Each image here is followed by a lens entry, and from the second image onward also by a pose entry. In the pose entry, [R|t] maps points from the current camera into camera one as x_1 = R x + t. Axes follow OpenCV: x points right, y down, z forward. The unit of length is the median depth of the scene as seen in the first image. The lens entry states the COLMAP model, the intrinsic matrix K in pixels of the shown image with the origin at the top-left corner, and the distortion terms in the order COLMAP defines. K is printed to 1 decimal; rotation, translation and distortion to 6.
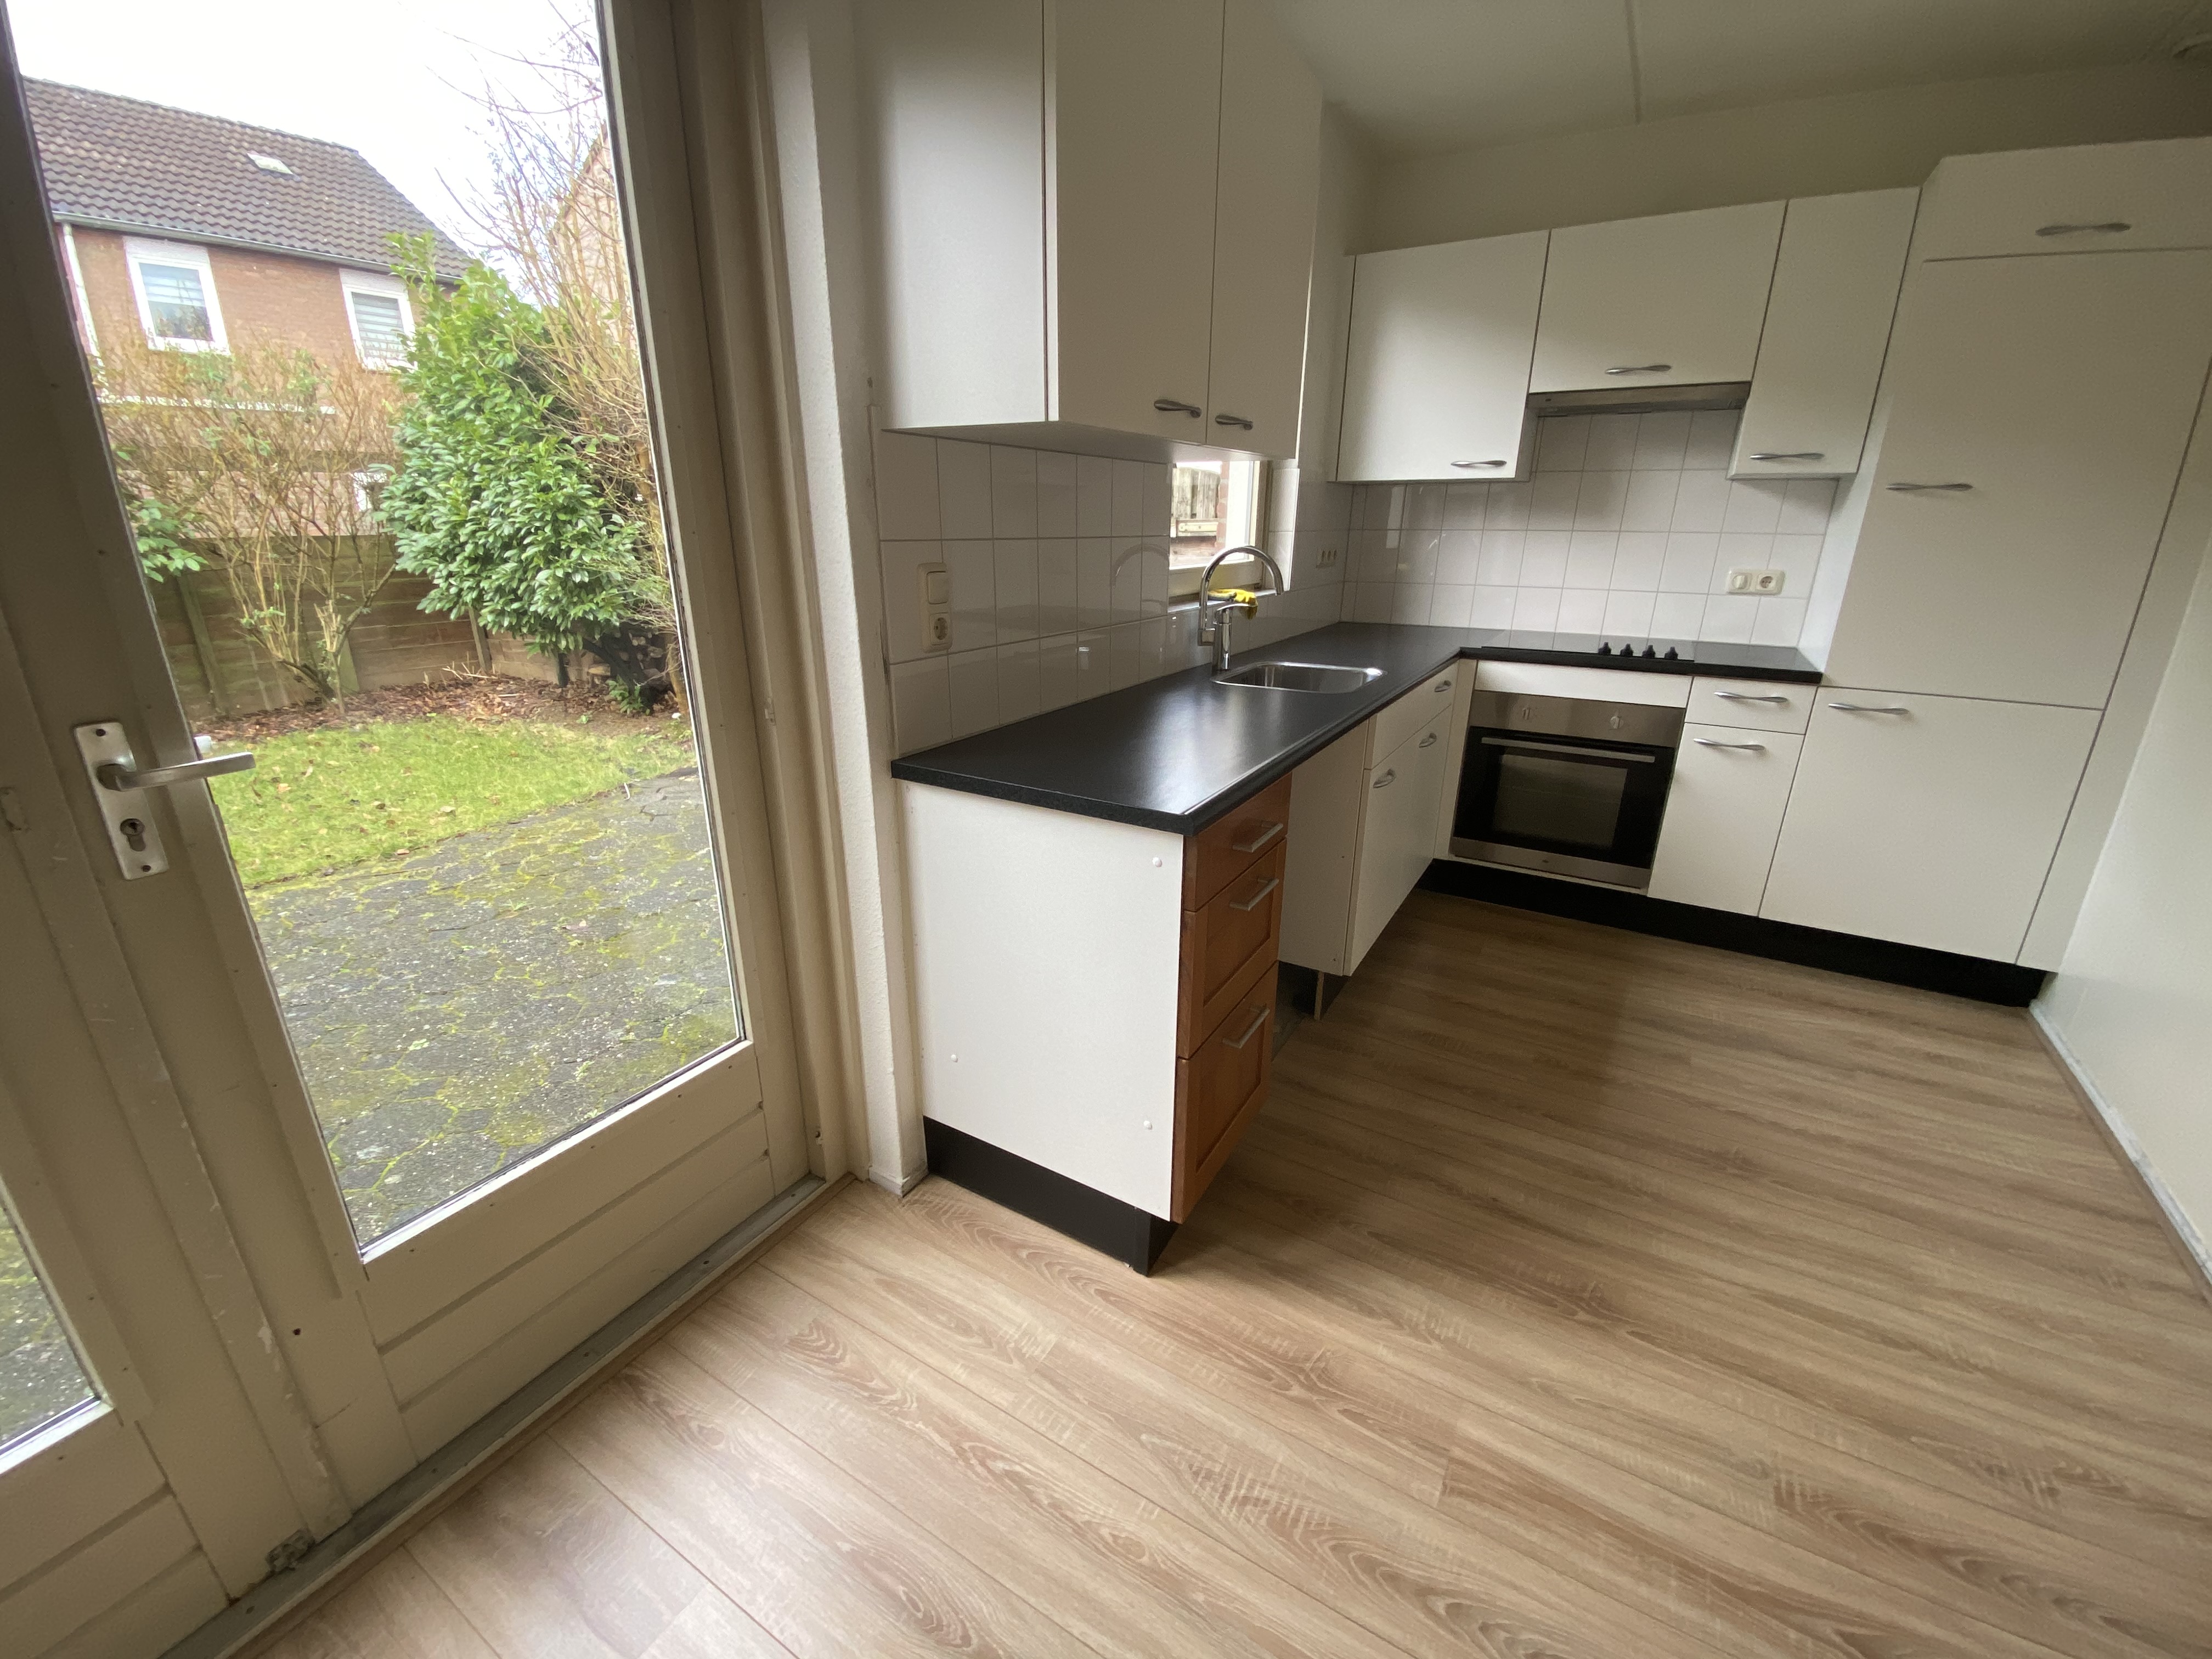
lens RADIAL K [[901.9, 0, 1100.5], [0, 901.9, 827.9], [0, 0, 1]] dist [0.002723, -0.012721]
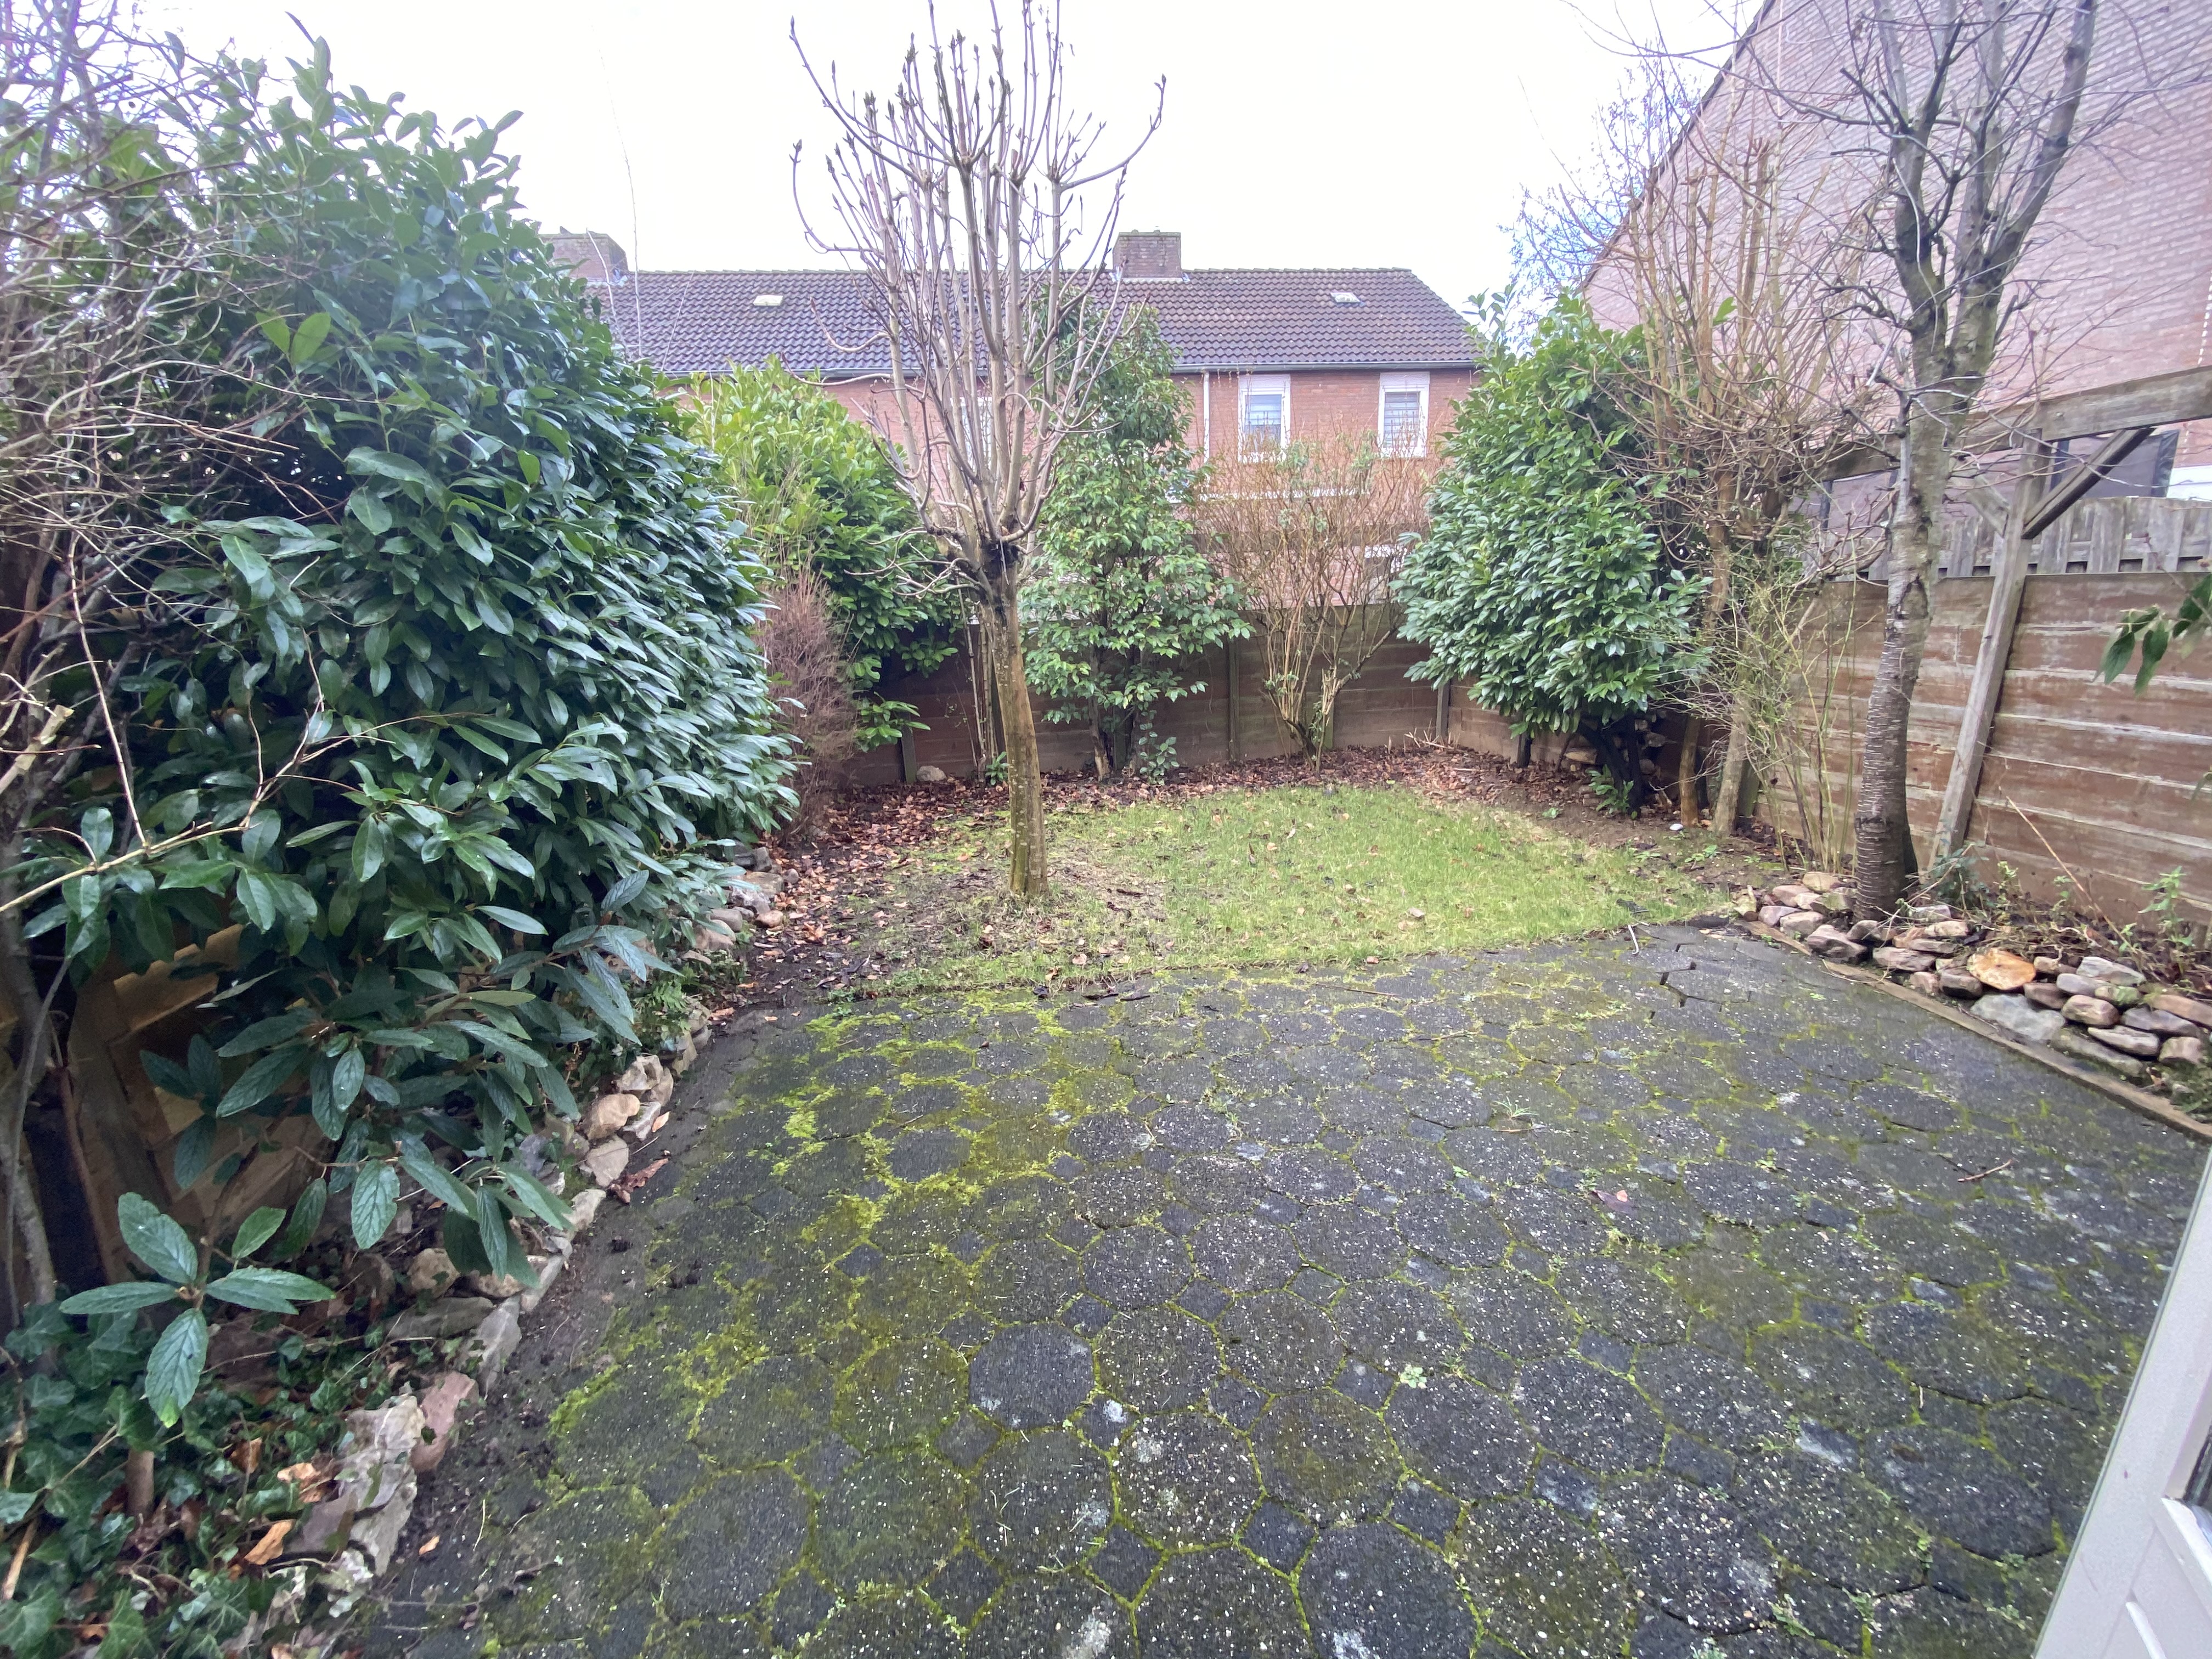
lens RADIAL K [[886.3, 0, 1063.3], [0, 886.3, 852.9], [0, 0, 1]] dist [0.000080, -0.028906]
pose [[0.585692, 0.186329, -0.788826, -0.204648], [-0.211575, 0.974622, 0.073124, -0.053721], [0.782433, 0.124068, 0.610251, 0.156384]]
